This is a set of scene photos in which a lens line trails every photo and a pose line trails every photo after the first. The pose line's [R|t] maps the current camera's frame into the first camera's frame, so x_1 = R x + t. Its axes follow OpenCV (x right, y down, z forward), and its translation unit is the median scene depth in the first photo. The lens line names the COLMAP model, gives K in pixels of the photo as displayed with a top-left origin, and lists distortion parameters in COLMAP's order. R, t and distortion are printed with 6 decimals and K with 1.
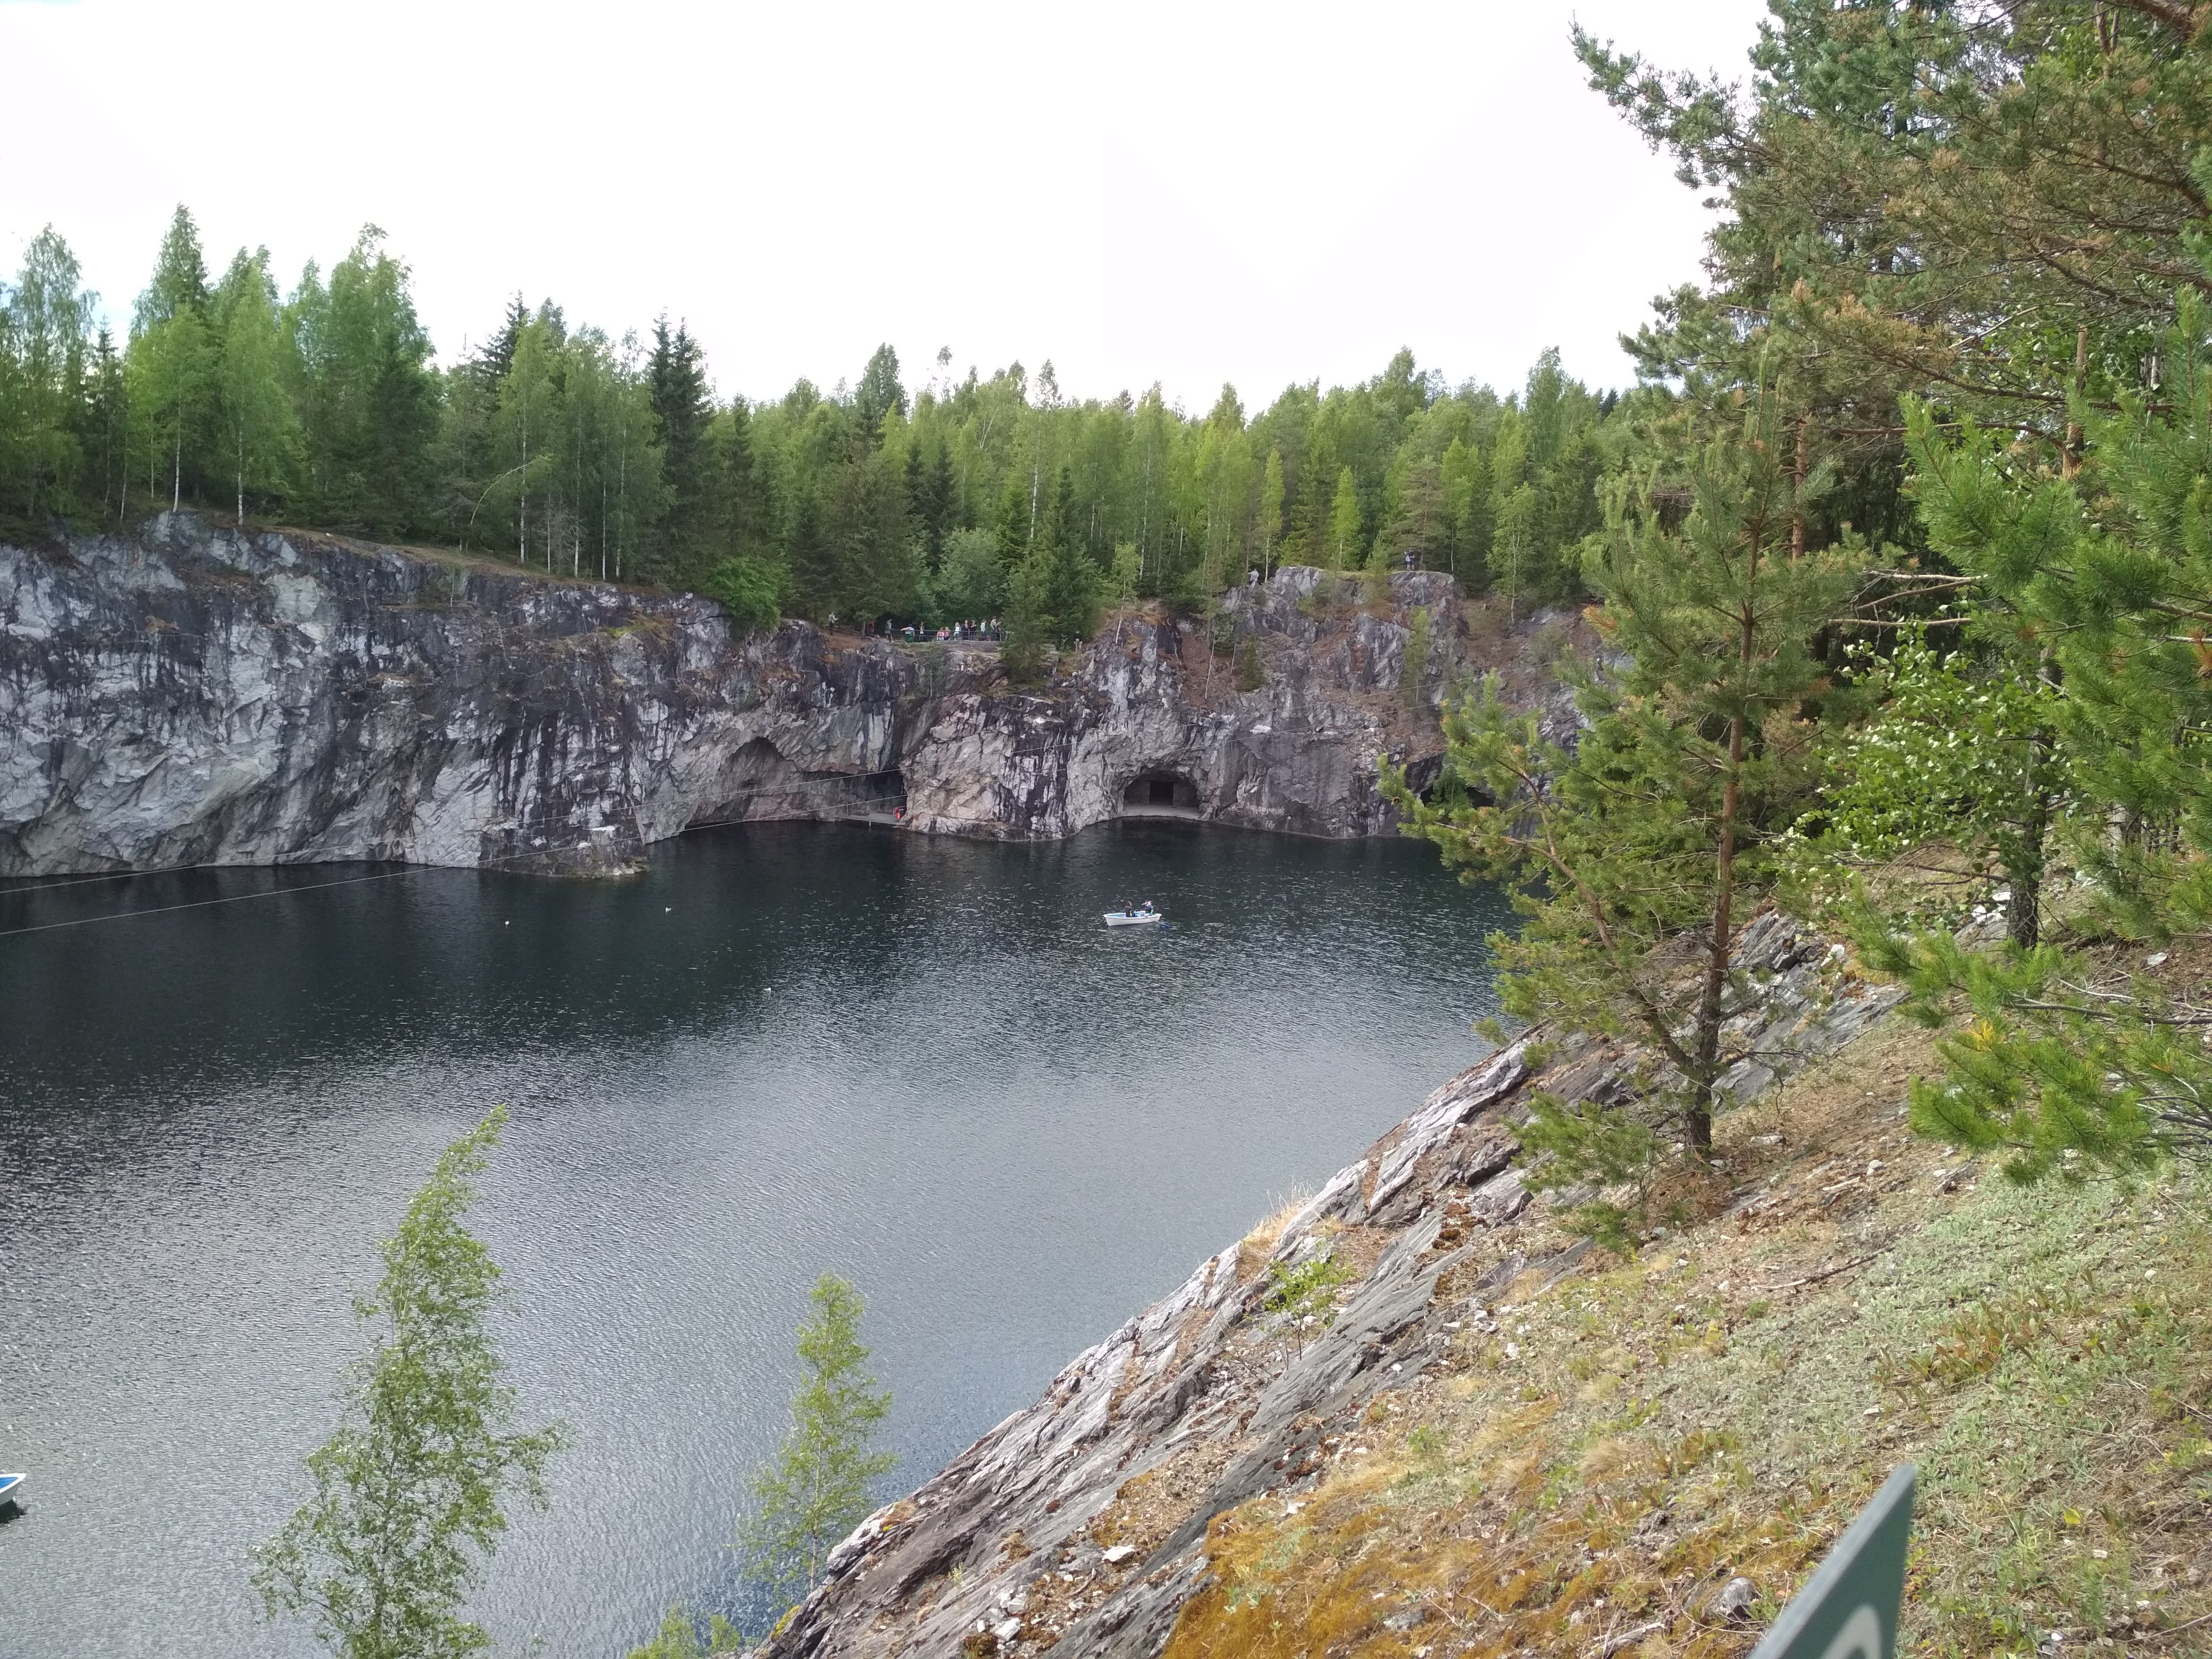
lens RADIAL K [[1965.6, 0, 1099.5], [0, 1965.6, 824.5], [0, 0, 1]] dist [0.127141, -0.263941]
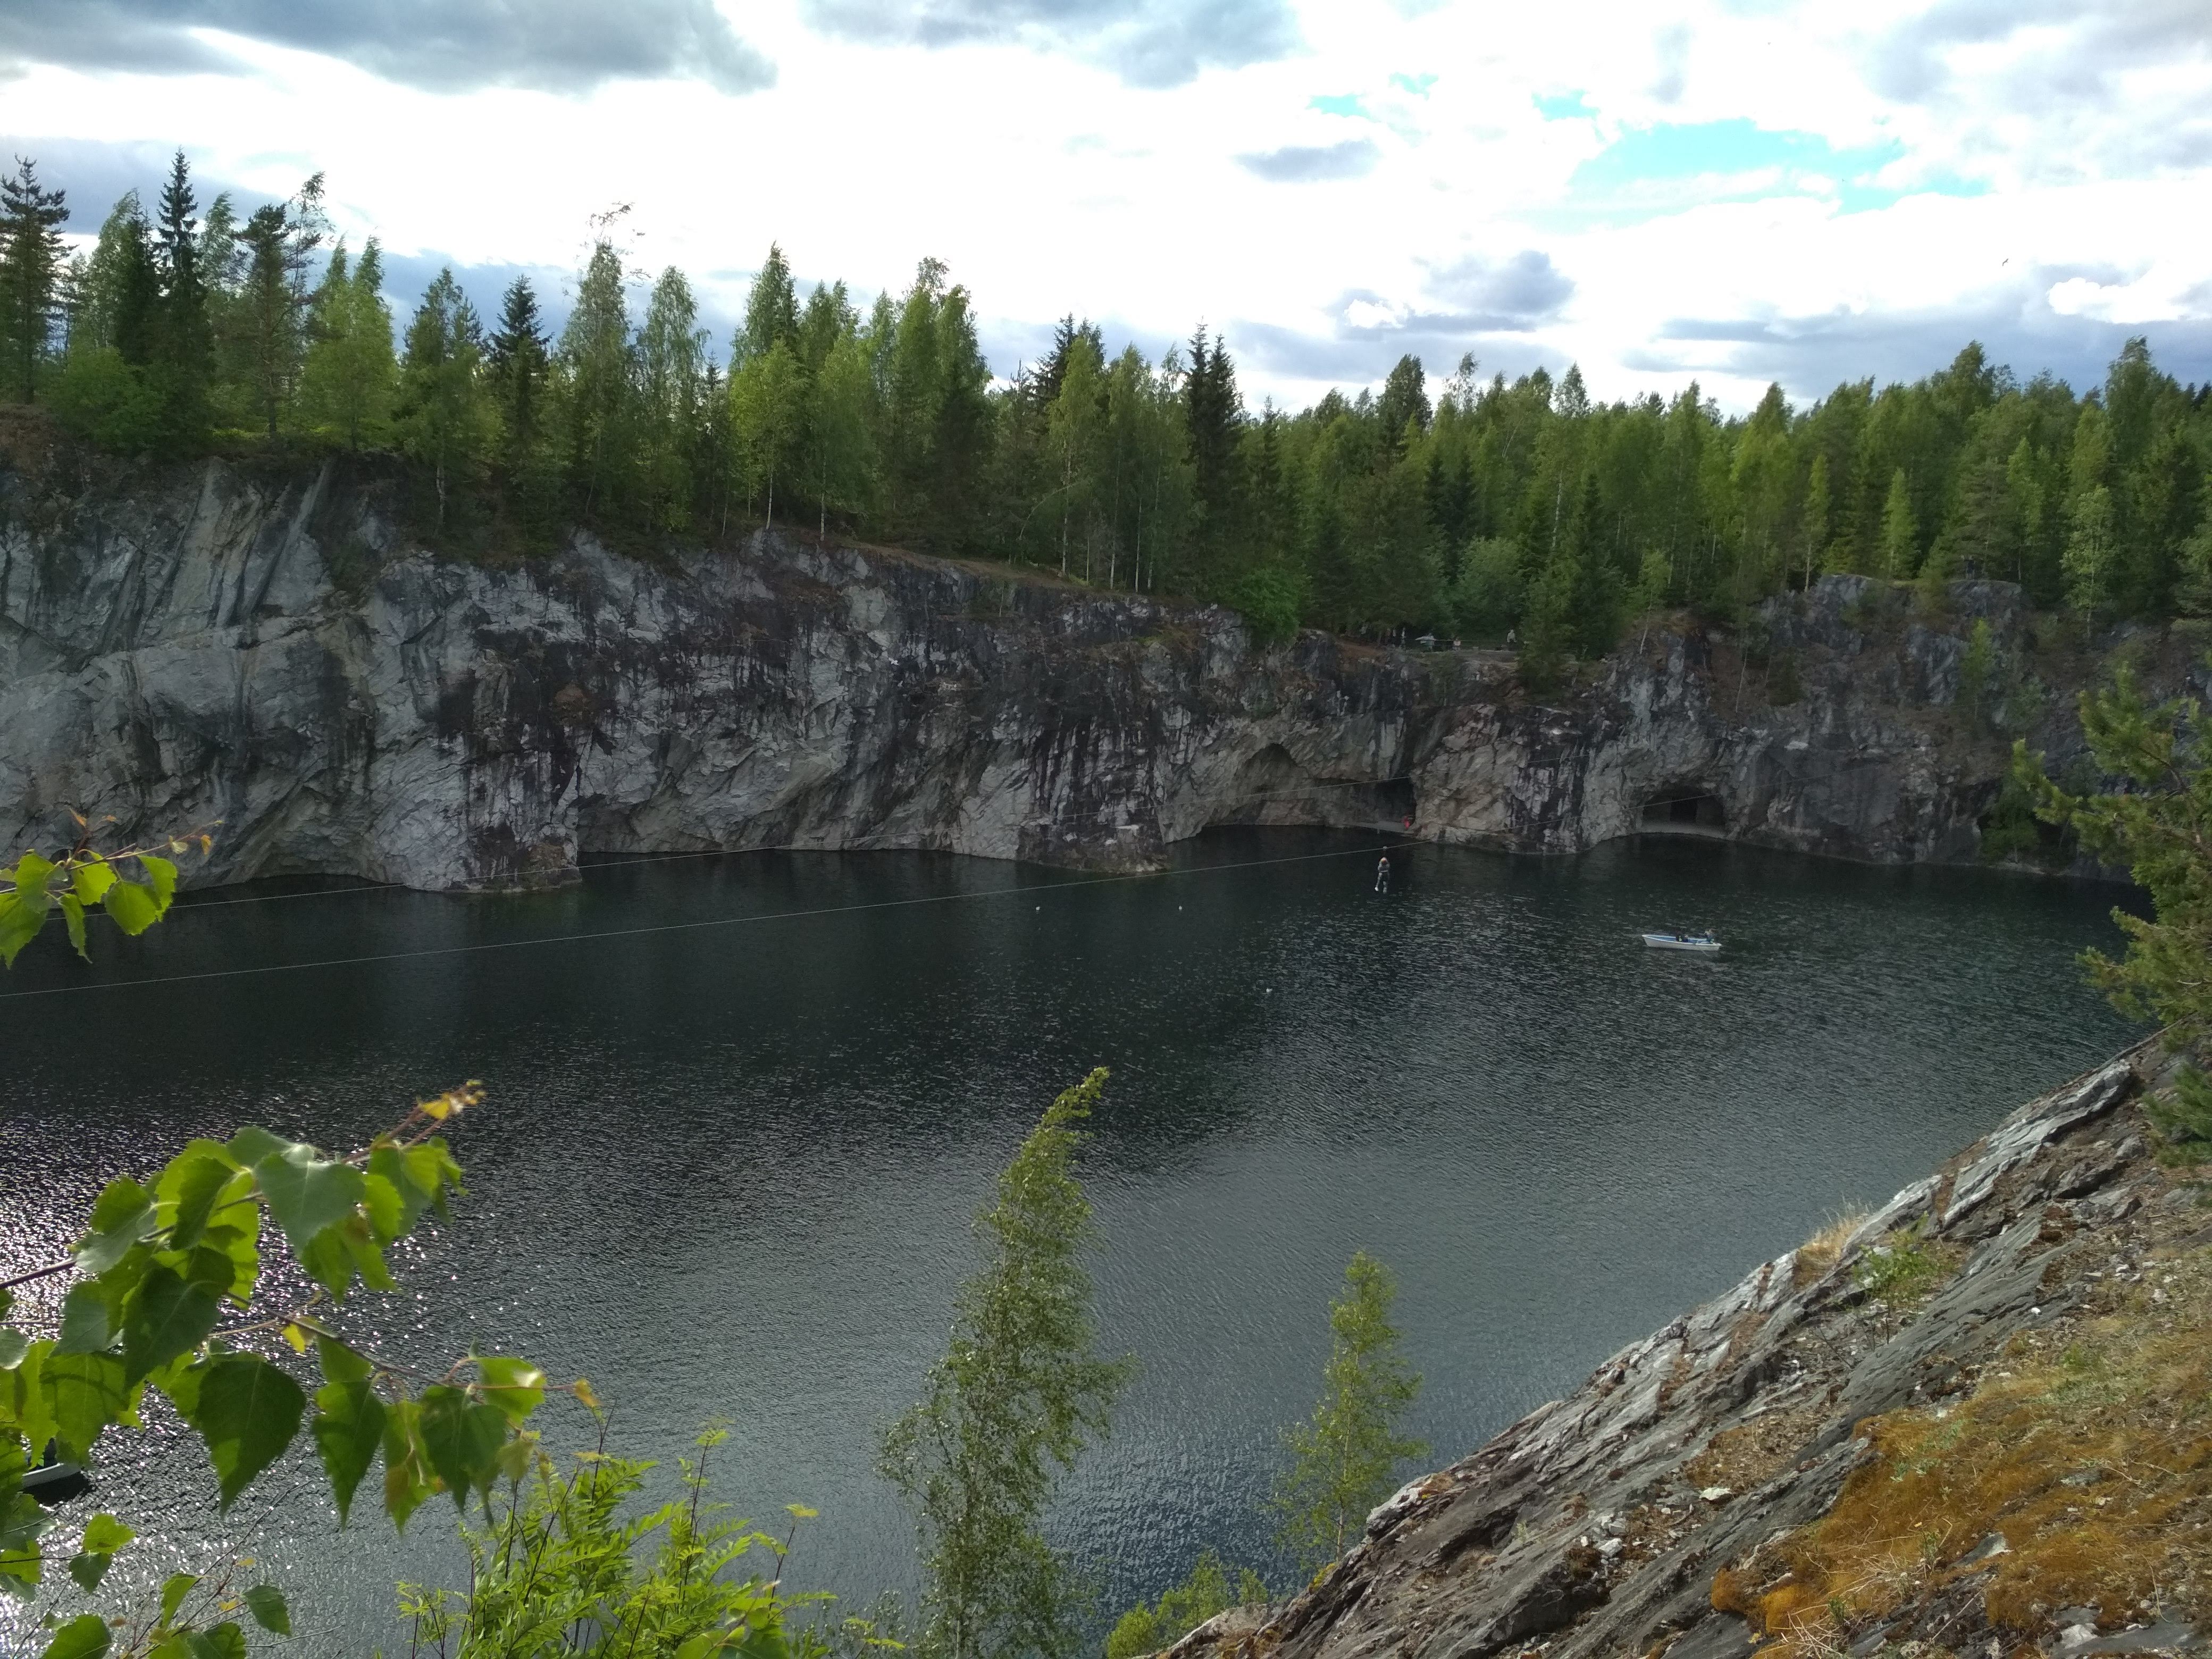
lens RADIAL K [[1953.6, 0, 1103.7], [0, 1953.6, 832.8], [0, 0, 1]] dist [0.158735, -0.390958]
pose [[0.968578, 0.032890, -0.246525, -0.006355], [-0.033112, 0.999446, 0.003248, 0.002231], [0.246495, 0.005017, 0.969131, -0.012487]]
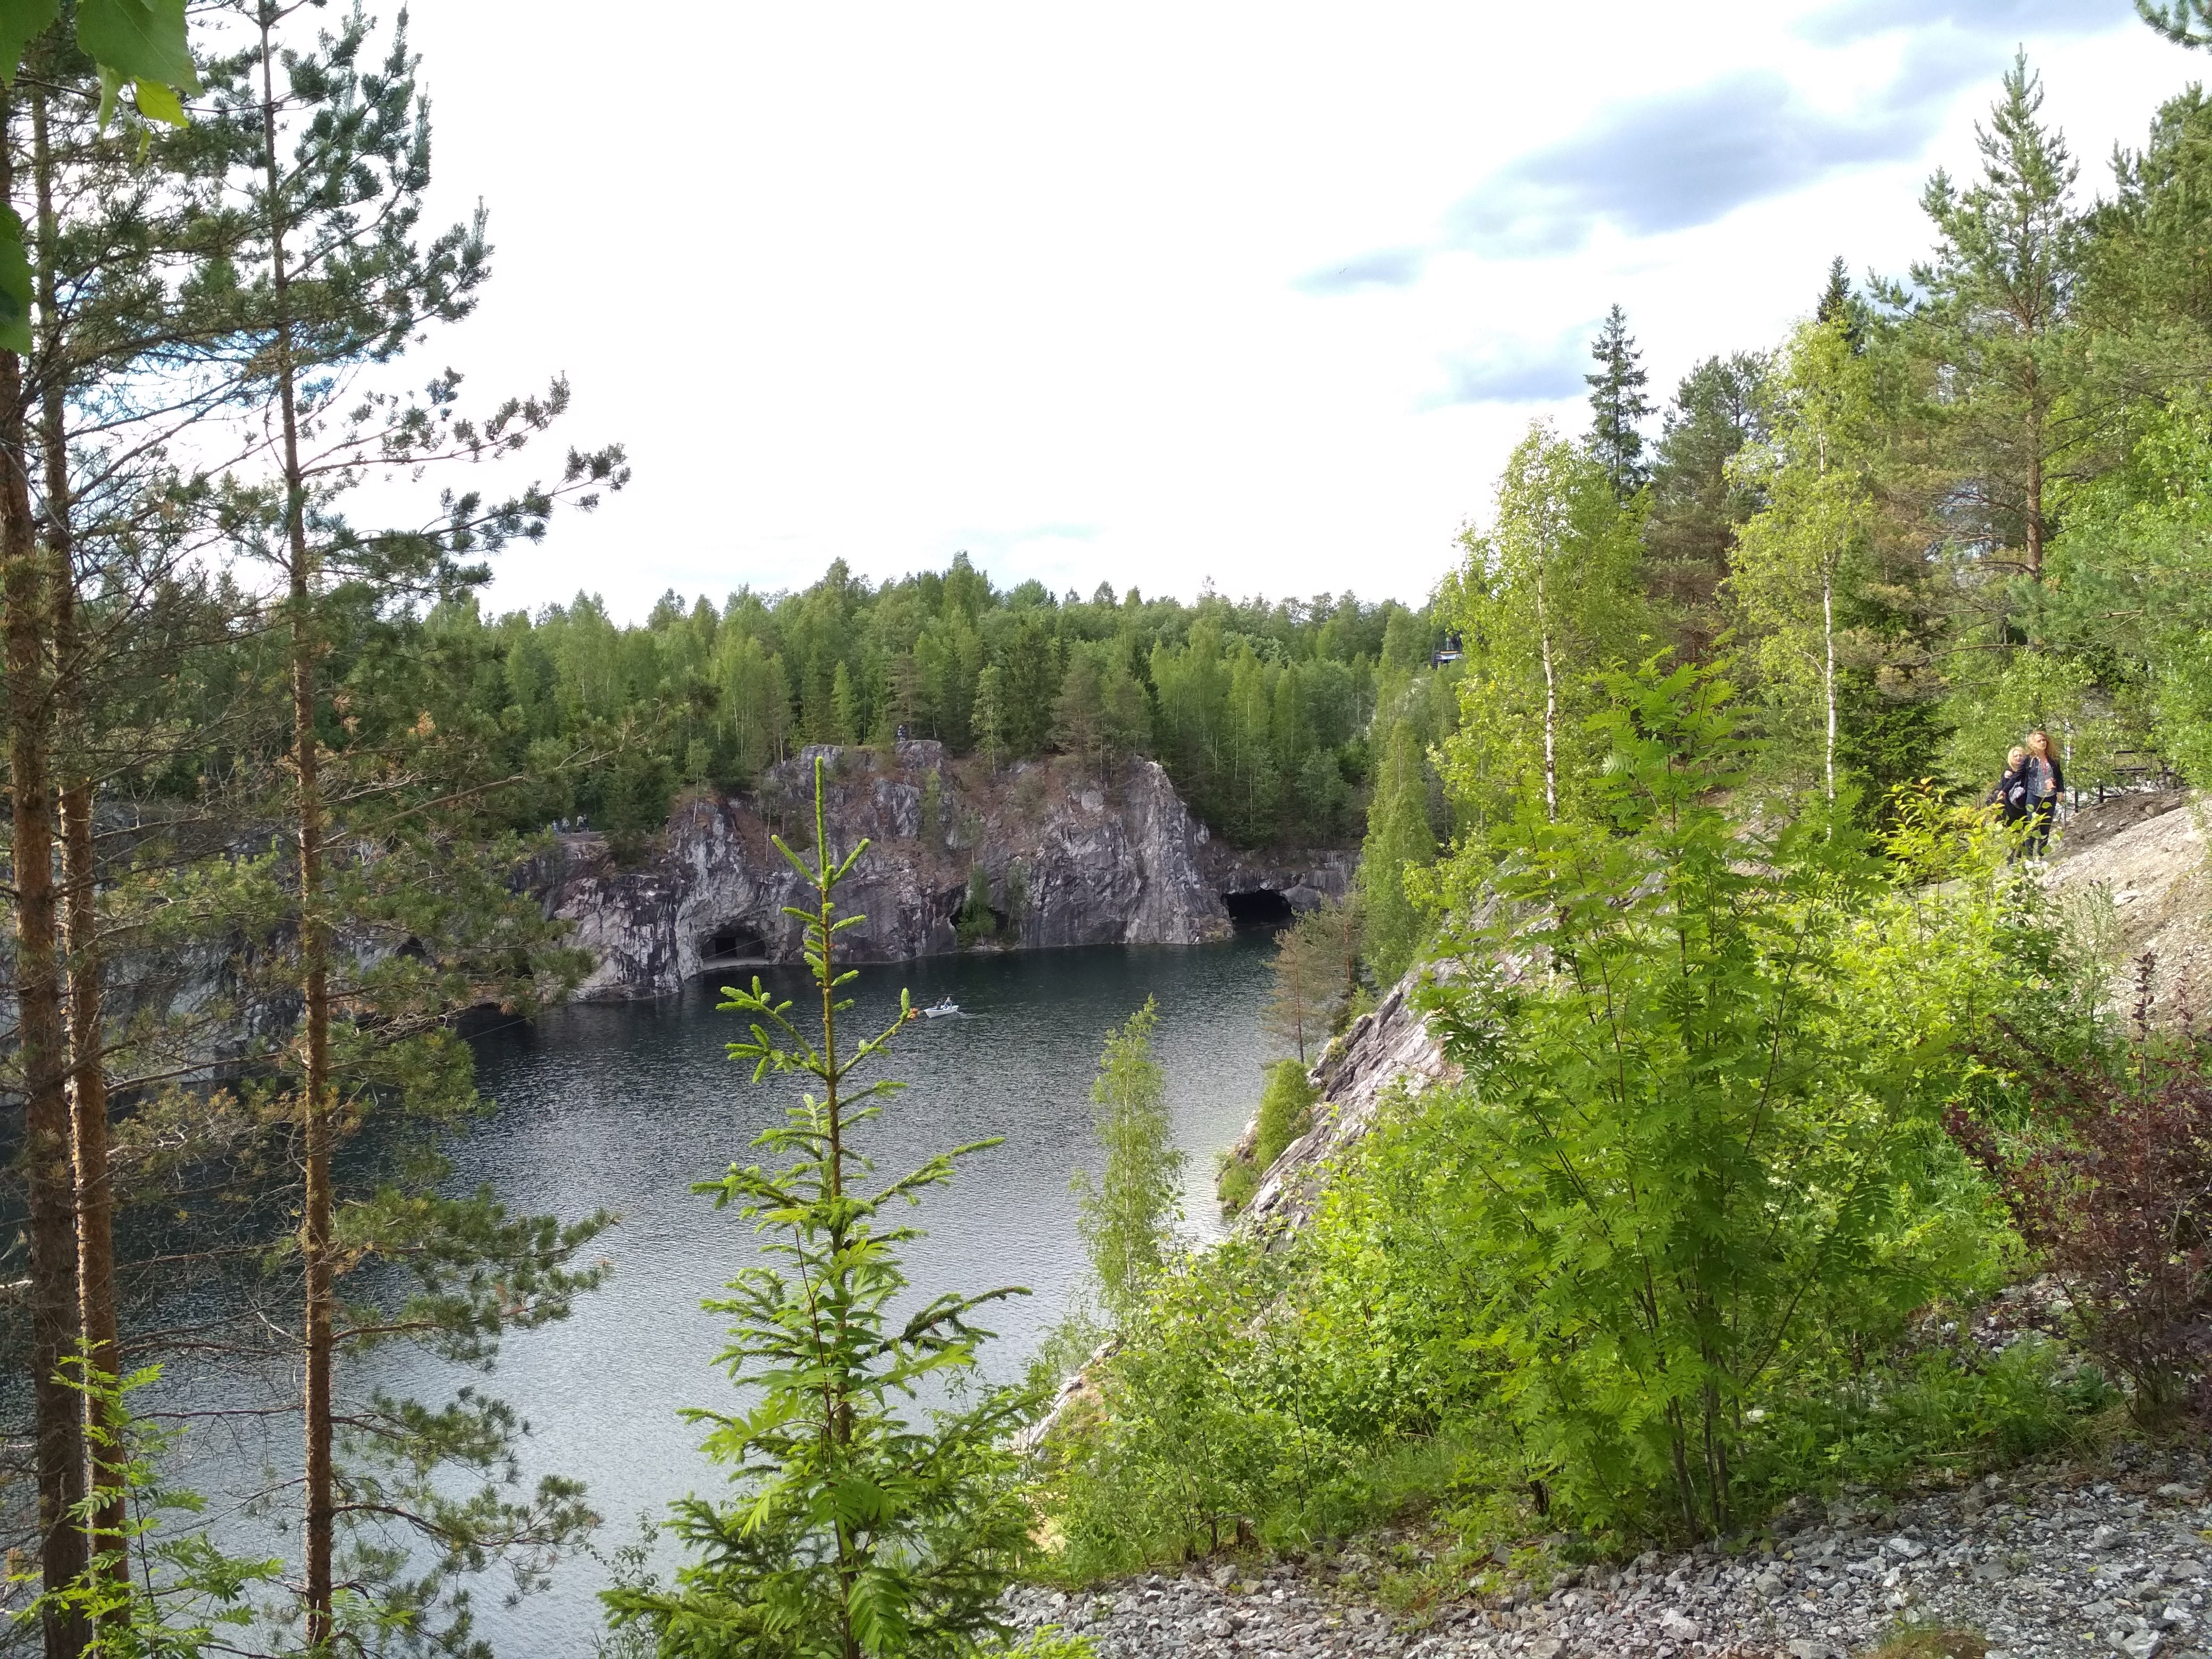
lens RADIAL K [[1963.3, 0, 1123.6], [0, 1963.3, 842.3], [0, 0, 1]] dist [0.144487, -0.290615]
pose [[0.920811, -0.112586, 0.373406, -0.247515], [0.140498, 0.988902, -0.048301, 0.016167], [-0.363824, 0.096939, 0.926410, -0.237891]]
